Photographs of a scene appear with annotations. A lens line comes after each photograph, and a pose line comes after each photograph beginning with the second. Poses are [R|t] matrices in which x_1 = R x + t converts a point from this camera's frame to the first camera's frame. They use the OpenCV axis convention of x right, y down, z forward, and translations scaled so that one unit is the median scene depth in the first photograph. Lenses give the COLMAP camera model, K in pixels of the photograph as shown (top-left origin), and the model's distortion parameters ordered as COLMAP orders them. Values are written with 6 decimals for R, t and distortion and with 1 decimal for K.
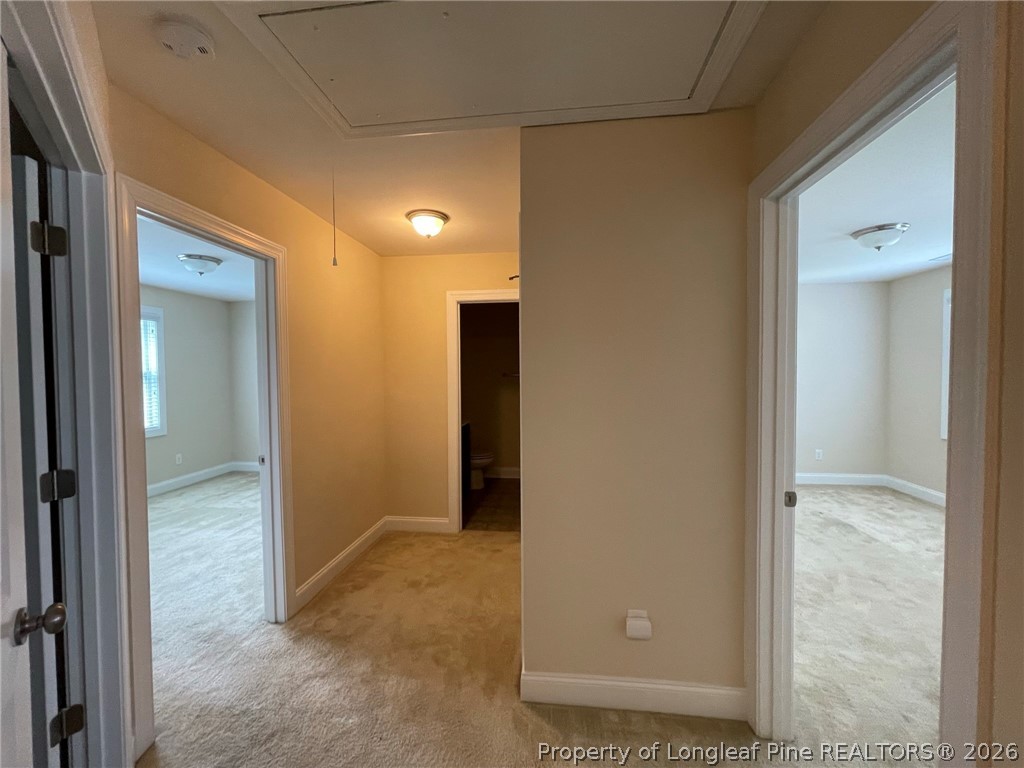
lens RADIAL K [[414.8, 0, 509.5], [0, 414.8, 384.3], [0, 0, 1]] dist [0.001644, 0.000603]
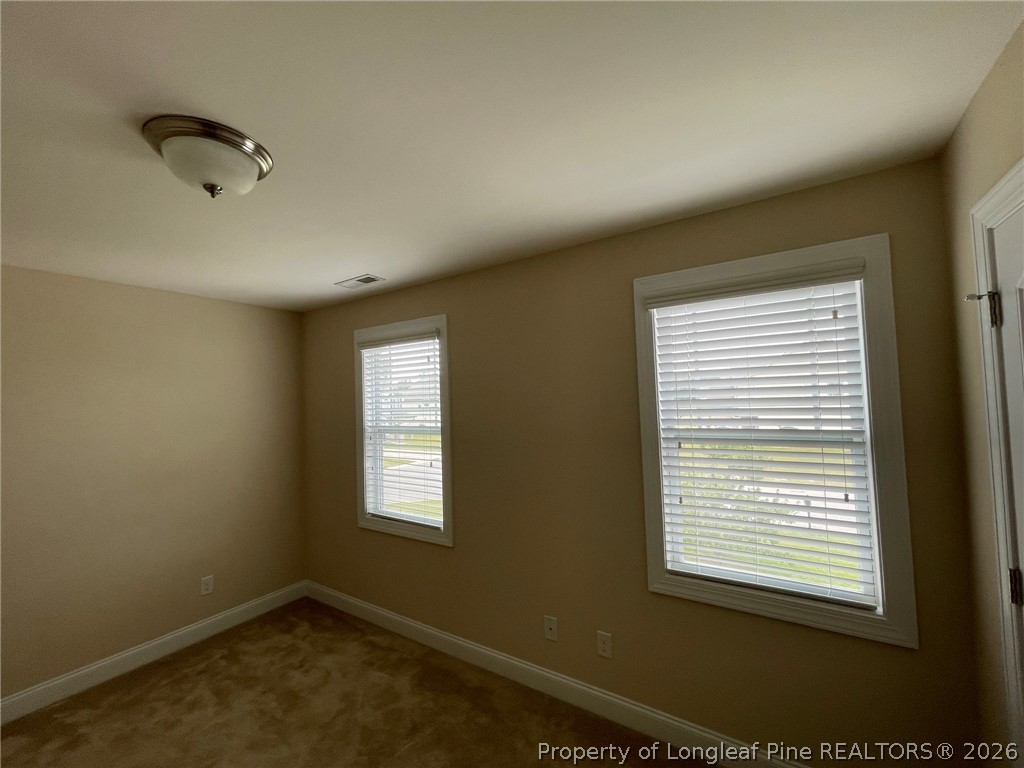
lens RADIAL K [[414.8, 0, 509.5], [0, 414.8, 384.3], [0, 0, 1]] dist [0.001644, 0.000603]
pose [[0.433036, 0.034464, 0.900717, 0.482777], [0.047537, 0.997005, -0.061002, -0.071719], [-0.900122, 0.069233, 0.430101, 0.423833]]
